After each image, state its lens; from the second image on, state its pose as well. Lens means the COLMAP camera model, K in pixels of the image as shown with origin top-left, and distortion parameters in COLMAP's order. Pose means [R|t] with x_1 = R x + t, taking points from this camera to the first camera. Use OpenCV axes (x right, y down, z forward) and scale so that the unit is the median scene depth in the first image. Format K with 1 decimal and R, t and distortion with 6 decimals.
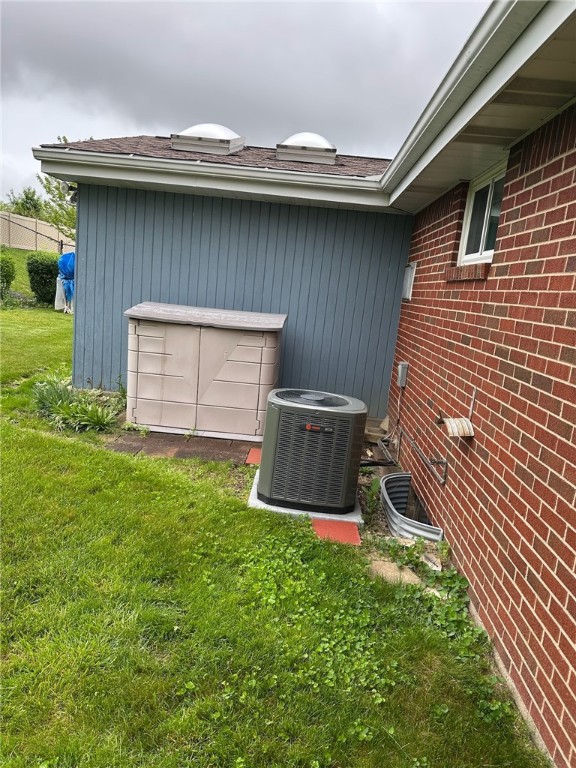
lens RADIAL K [[536.2, 0, 288.0], [0, 536.2, 384.0], [0, 0, 1]] dist [0.081444, -0.000672]
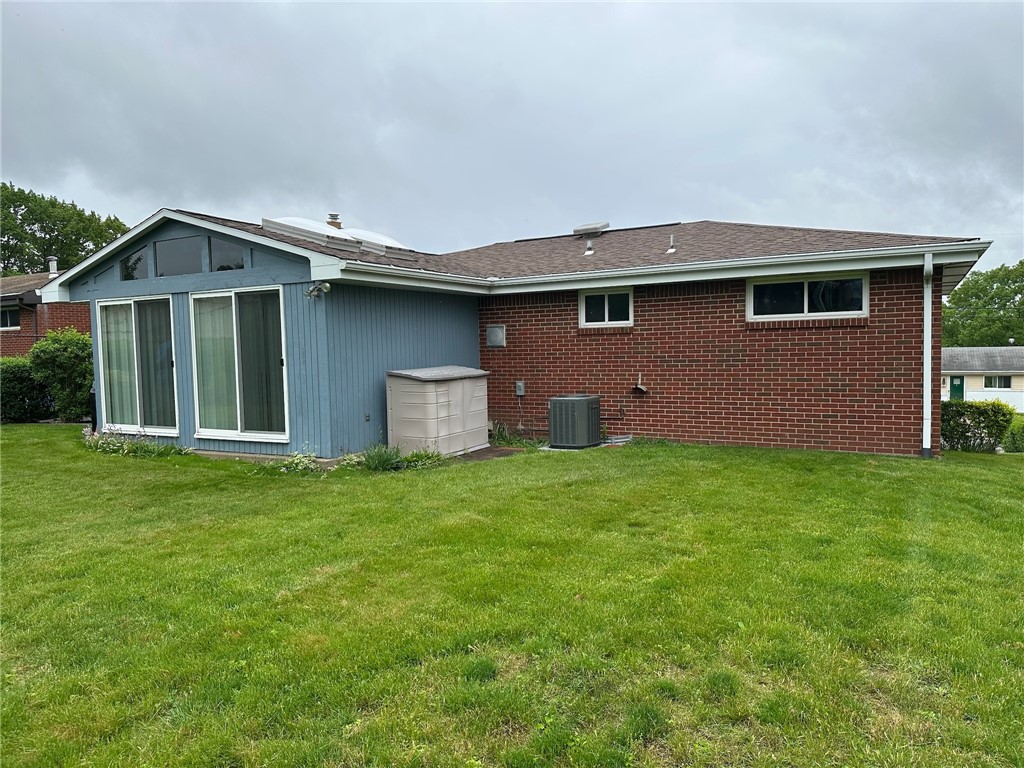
lens RADIAL K [[715.0, 0, 512.0], [0, 715.0, 384.0], [0, 0, 1]] dist [0.081444, -0.000672]
pose [[0.412457, -0.158080, 0.897157, -1.864826], [0.227074, 0.971584, 0.066799, -0.190228], [-0.882223, 0.176169, 0.436632, 0.008627]]
